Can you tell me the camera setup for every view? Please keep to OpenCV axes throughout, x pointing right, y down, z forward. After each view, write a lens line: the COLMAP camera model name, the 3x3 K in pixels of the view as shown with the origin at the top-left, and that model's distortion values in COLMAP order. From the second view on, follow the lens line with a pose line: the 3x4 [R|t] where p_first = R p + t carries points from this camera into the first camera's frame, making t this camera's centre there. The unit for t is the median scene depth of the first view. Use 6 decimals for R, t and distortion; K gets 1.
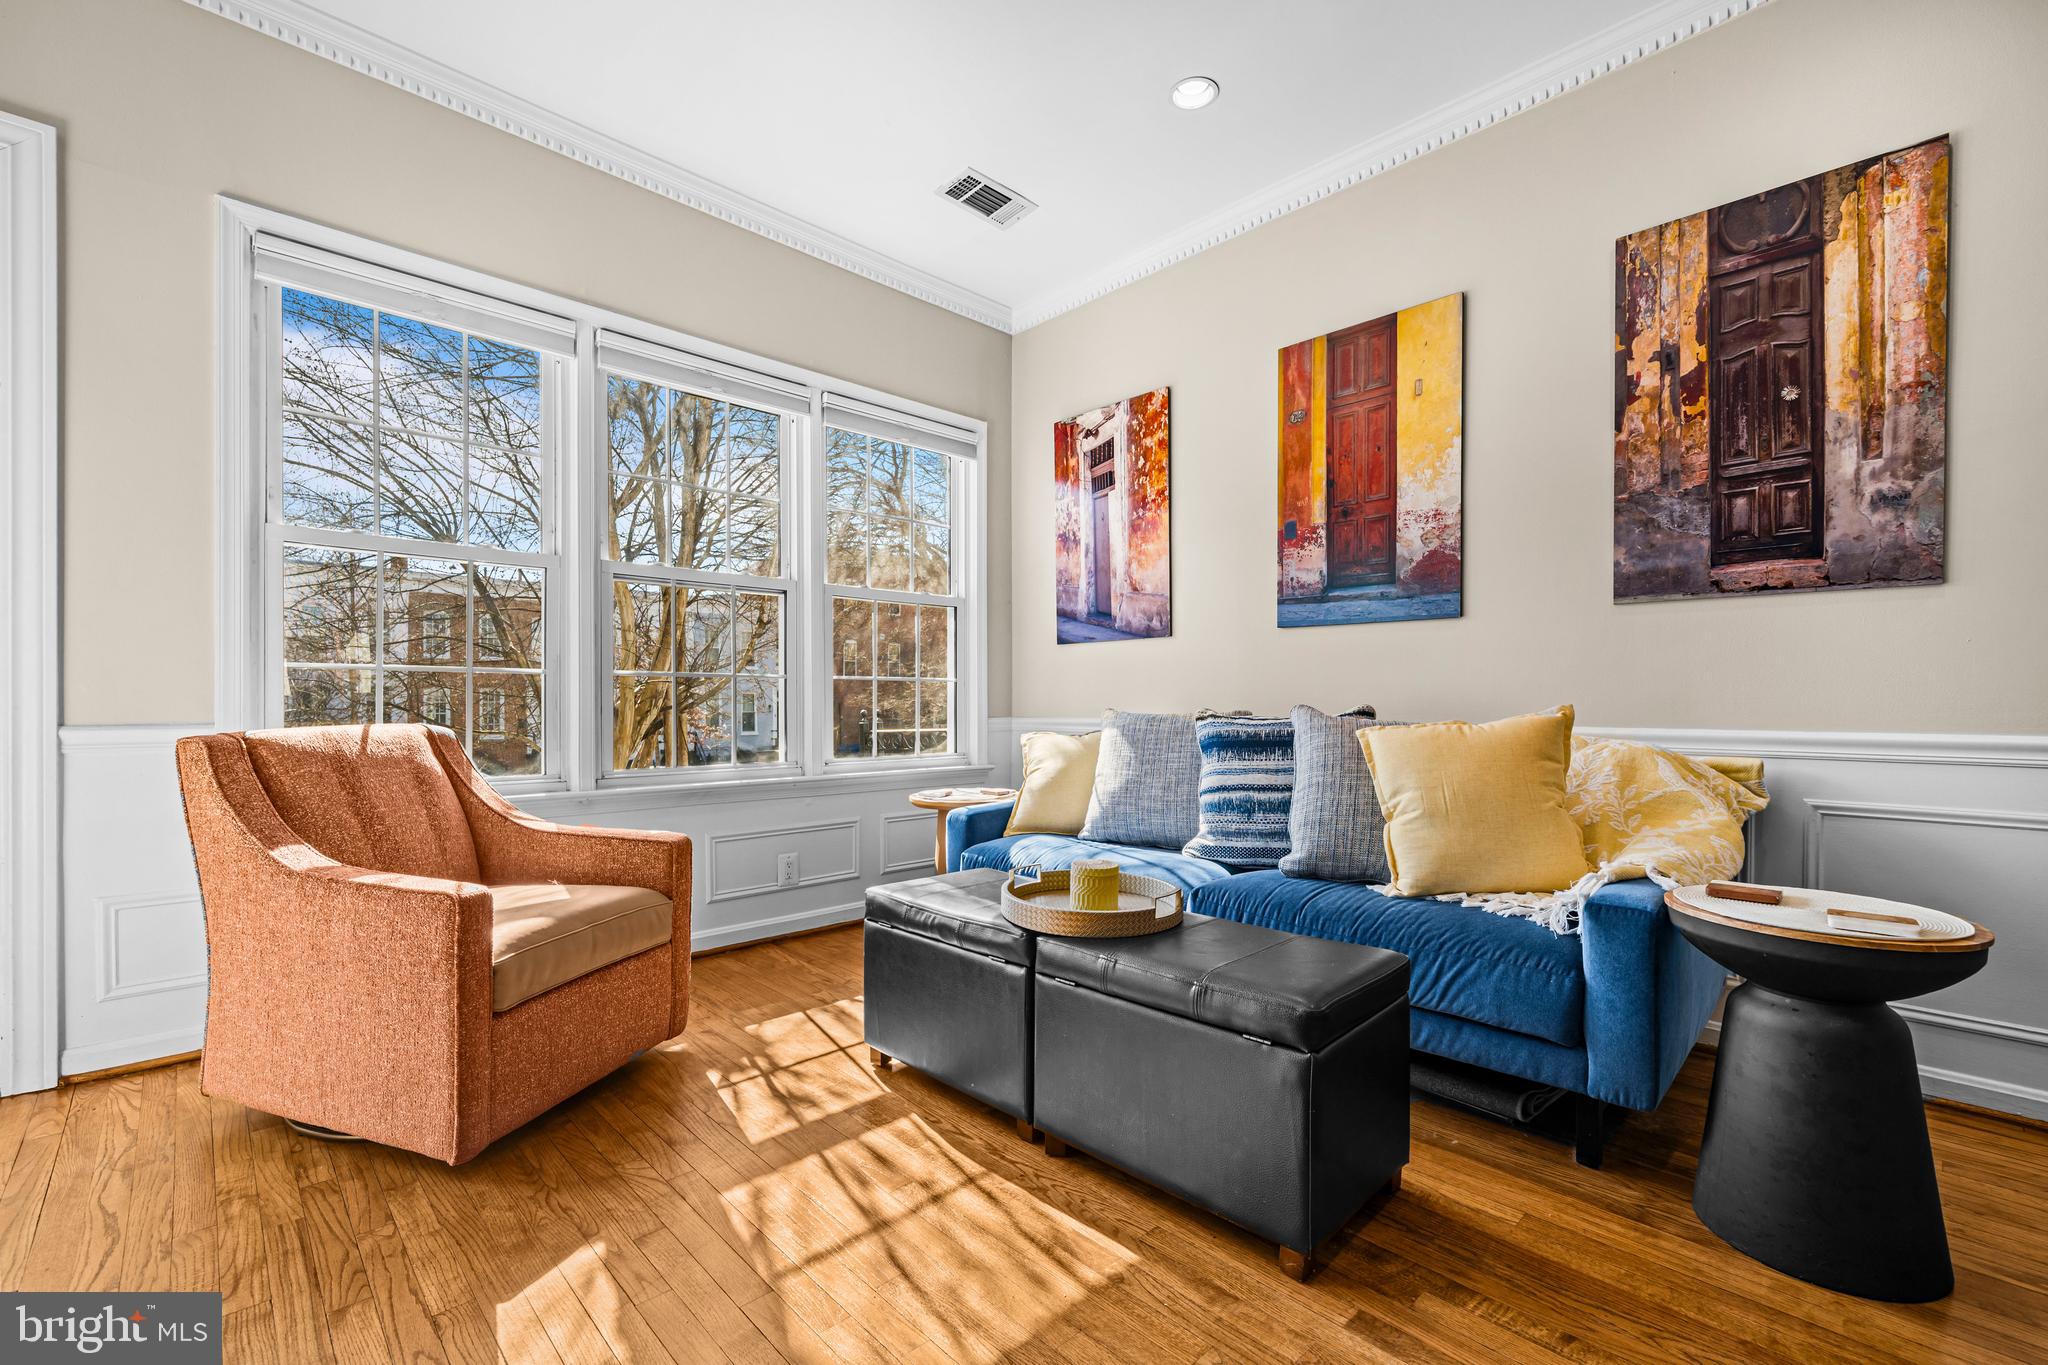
lens RADIAL K [[869.8, 0, 1020.8], [0, 869.8, 703.8], [0, 0, 1]] dist [0.000562, -0.000041]
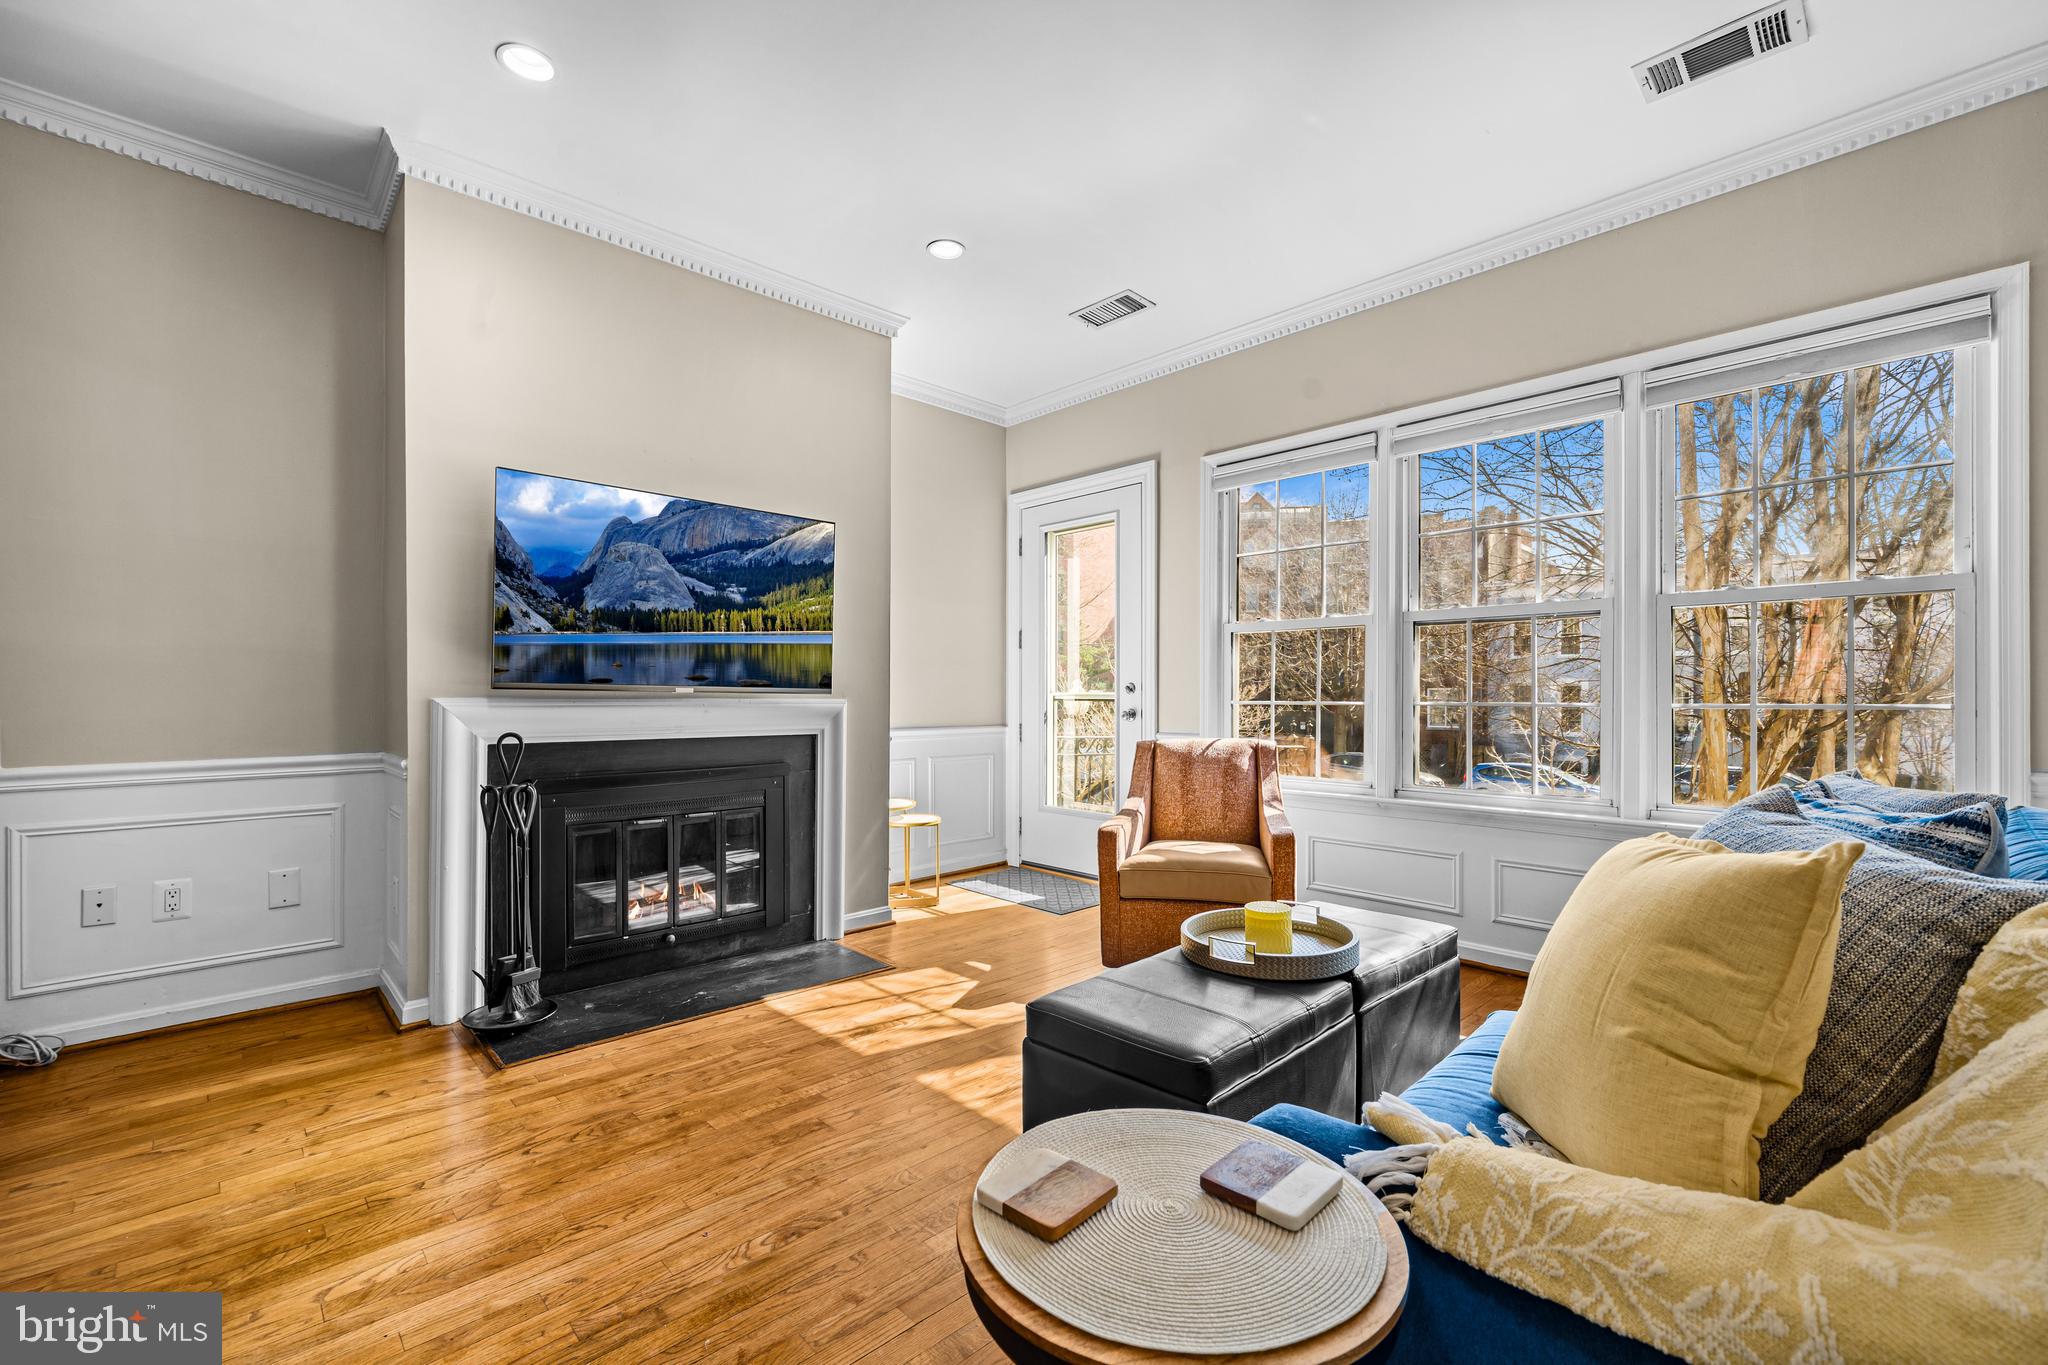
lens RADIAL K [[868.8, 0, 1021.1], [0, 868.8, 689.2], [0, 0, 1]] dist [0.000567, 0.000129]
pose [[-0.011557, -0.002131, -0.999931, 0.958723], [-0.000548, 0.999998, -0.002125, -0.067974], [0.999933, 0.000524, -0.011558, 0.595242]]
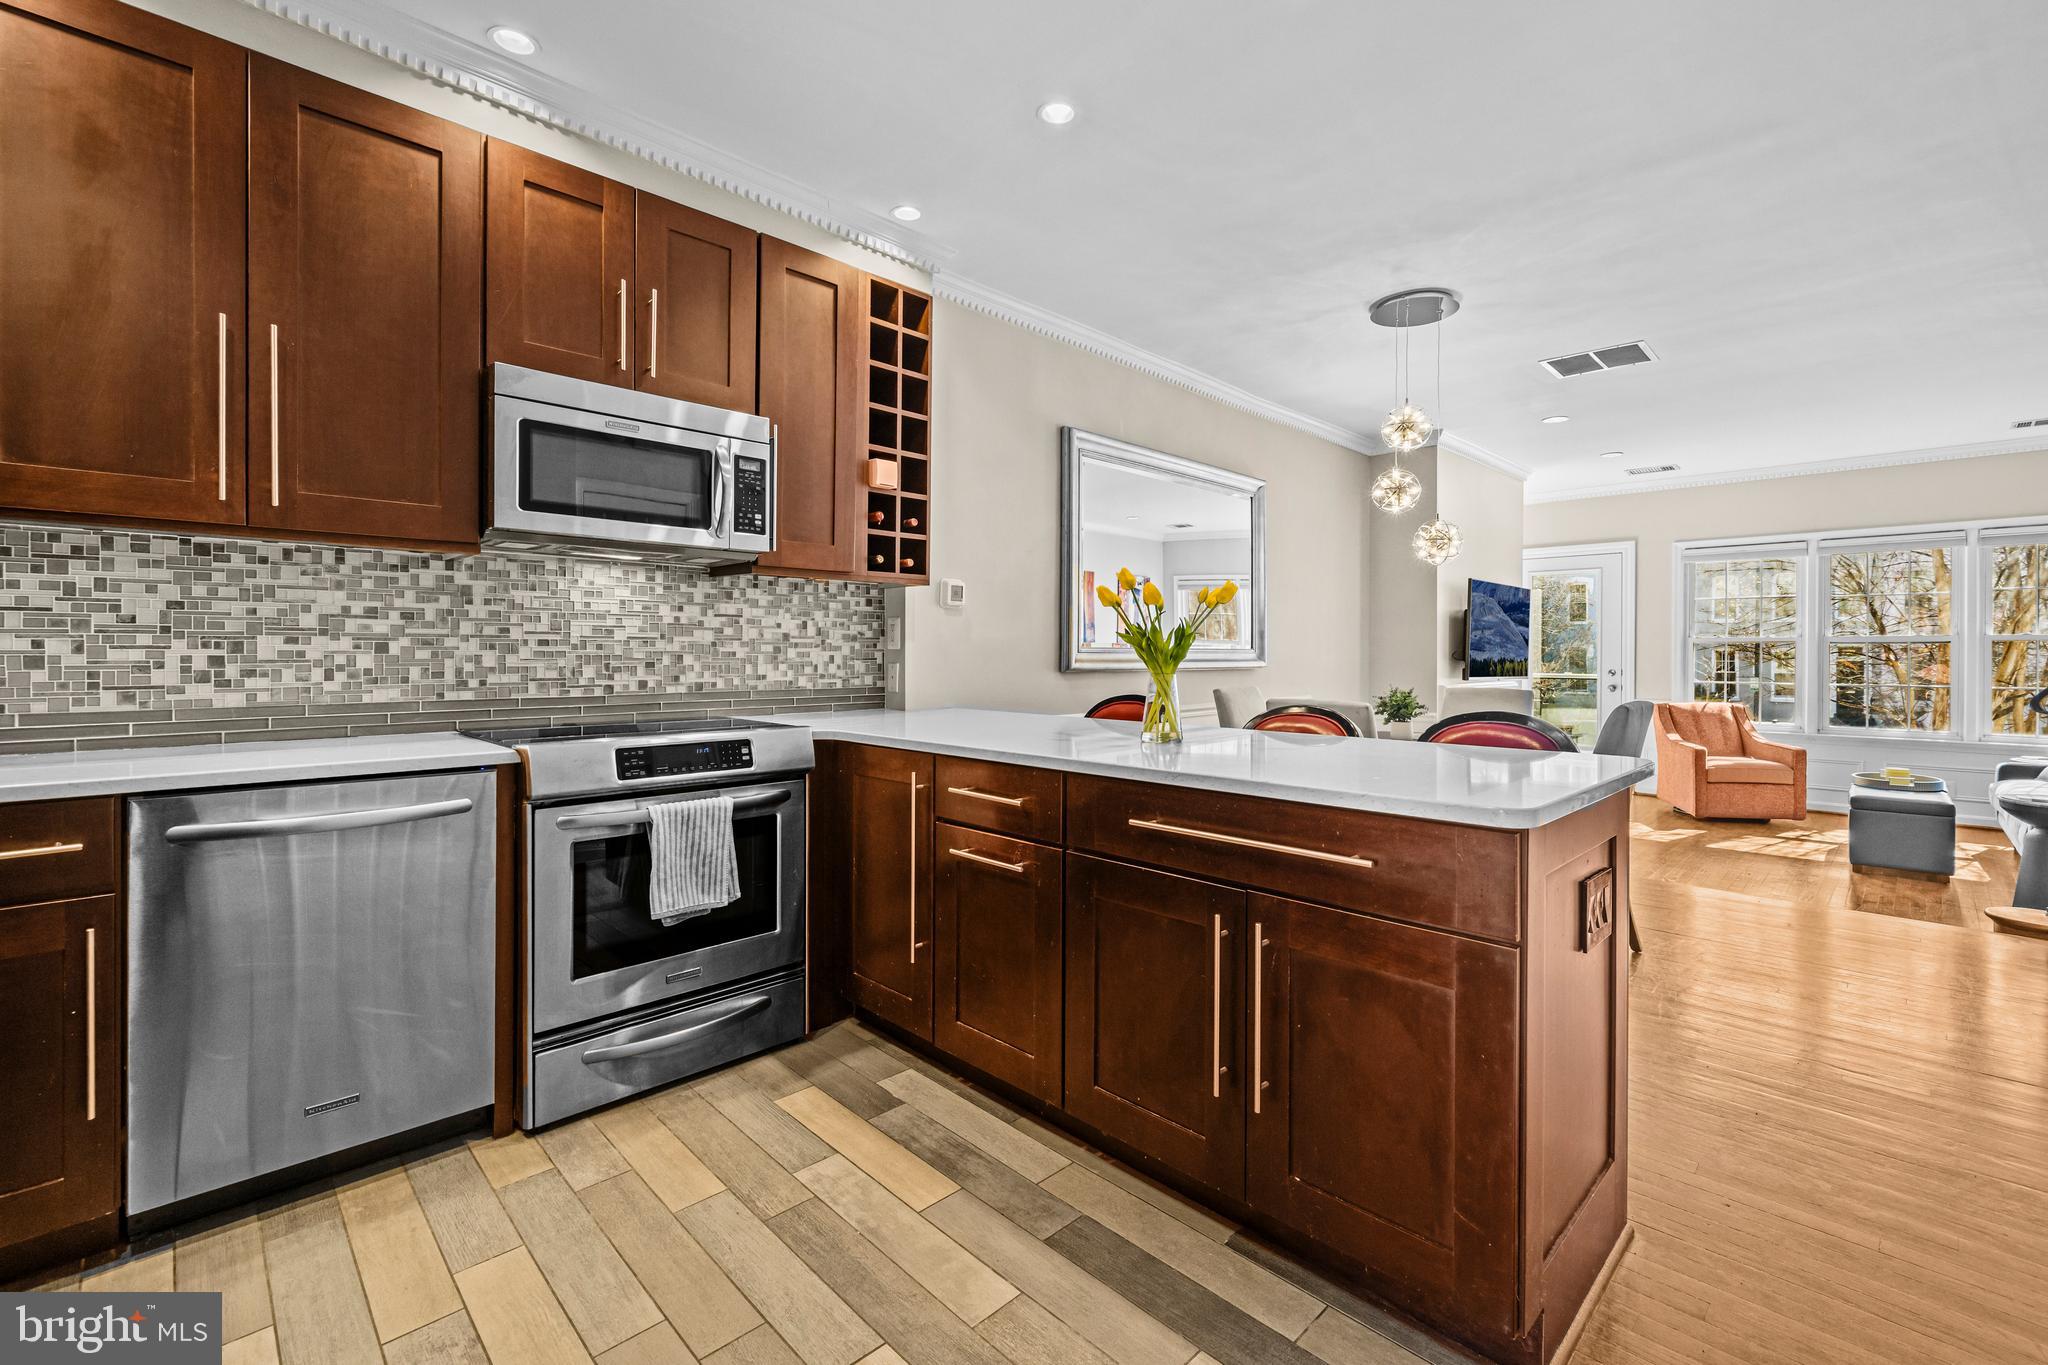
lens RADIAL K [[873.9, 0, 1025.7], [0, 873.9, 652.4], [0, 0, 1]] dist [-0.000445, -0.000087]
pose [[0.007477, 0.003824, -0.999965, 2.363781], [-0.002335, 0.999990, 0.003806, -0.161298], [0.999969, 0.002307, 0.007486, -1.490535]]
